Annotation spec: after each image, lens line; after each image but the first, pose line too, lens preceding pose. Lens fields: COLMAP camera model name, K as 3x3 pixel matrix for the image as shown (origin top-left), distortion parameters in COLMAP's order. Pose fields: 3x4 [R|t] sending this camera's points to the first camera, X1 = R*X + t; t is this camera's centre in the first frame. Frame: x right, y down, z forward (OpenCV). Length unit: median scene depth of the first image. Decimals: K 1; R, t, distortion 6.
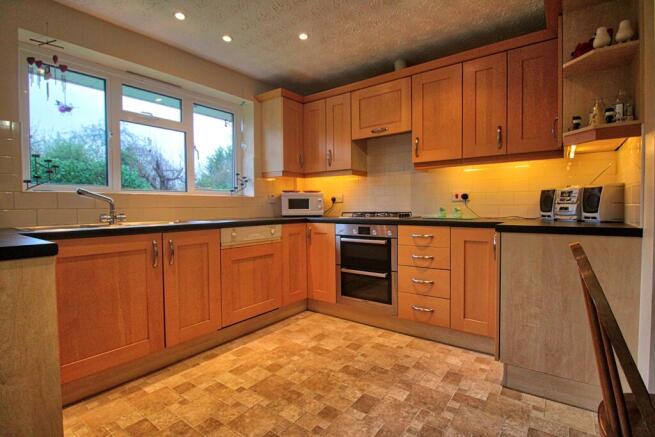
lens RADIAL K [[314.1, 0, 323.5], [0, 314.1, 220.3], [0, 0, 1]] dist [-0.016183, -0.002905]
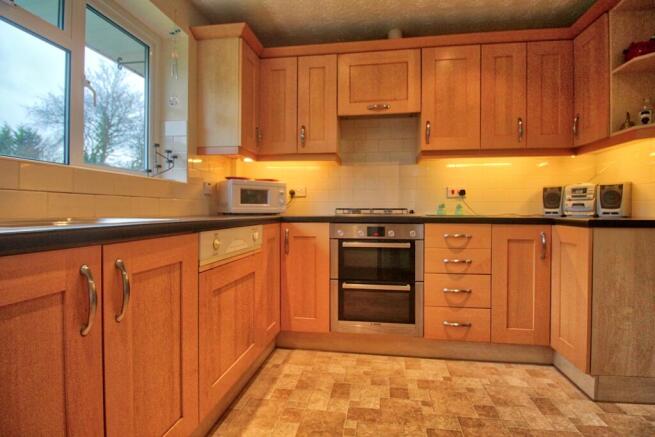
lens RADIAL K [[314.1, 0, 331.1], [0, 314.1, 214.1], [0, 0, 1]] dist [-0.016183, -0.002905]
pose [[0.875181, 0.005768, 0.483762, -0.351776], [0.009582, 0.999526, -0.029252, 0.012128], [-0.483702, 0.030236, 0.874711, 0.398602]]
